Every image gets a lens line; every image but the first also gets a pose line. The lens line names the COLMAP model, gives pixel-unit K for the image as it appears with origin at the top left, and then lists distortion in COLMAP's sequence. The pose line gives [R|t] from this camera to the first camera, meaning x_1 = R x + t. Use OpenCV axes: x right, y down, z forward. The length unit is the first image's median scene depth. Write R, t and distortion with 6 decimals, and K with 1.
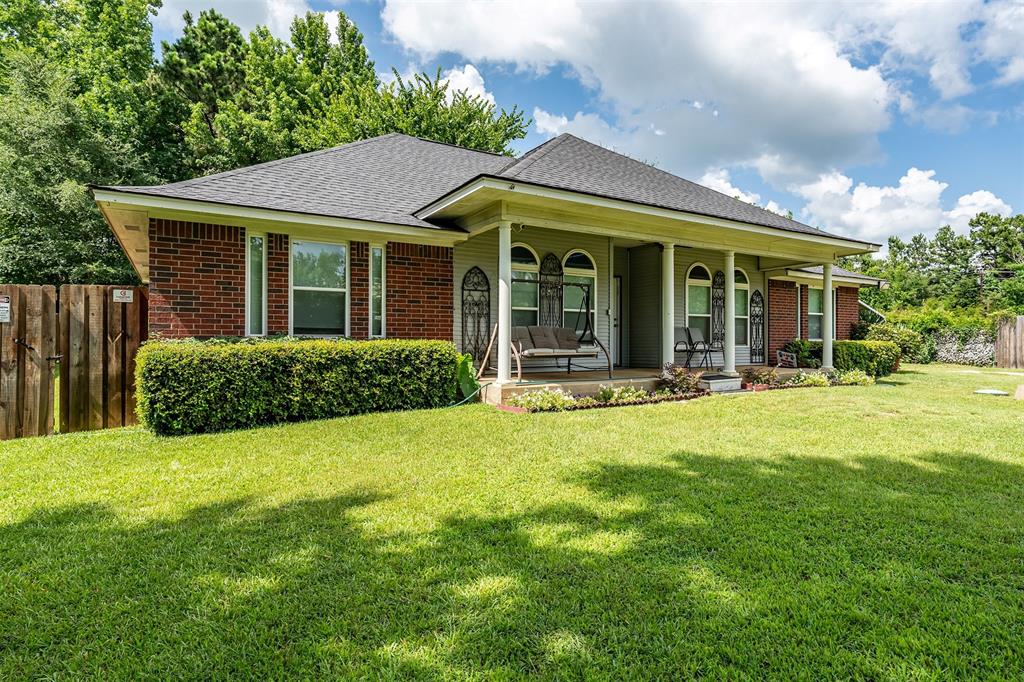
lens RADIAL K [[562.9, 0, 514.3], [0, 562.9, 339.1], [0, 0, 1]] dist [0.000764, -0.000051]
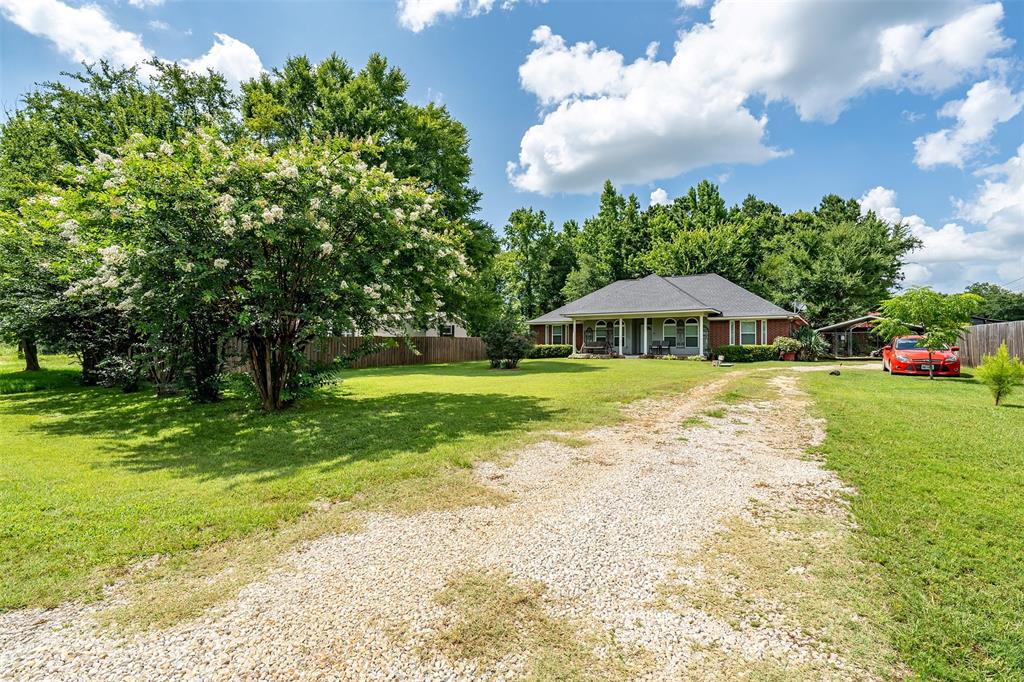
lens RADIAL K [[455.9, 0, 512.0], [0, 455.9, 341.0], [0, 0, 1]] dist [-0.000205, -0.007901]
pose [[0.393184, -0.012997, -0.919368, 2.796467], [-0.005942, 0.999843, -0.016675, 0.032712], [0.919441, 0.012020, 0.393045, -0.844379]]
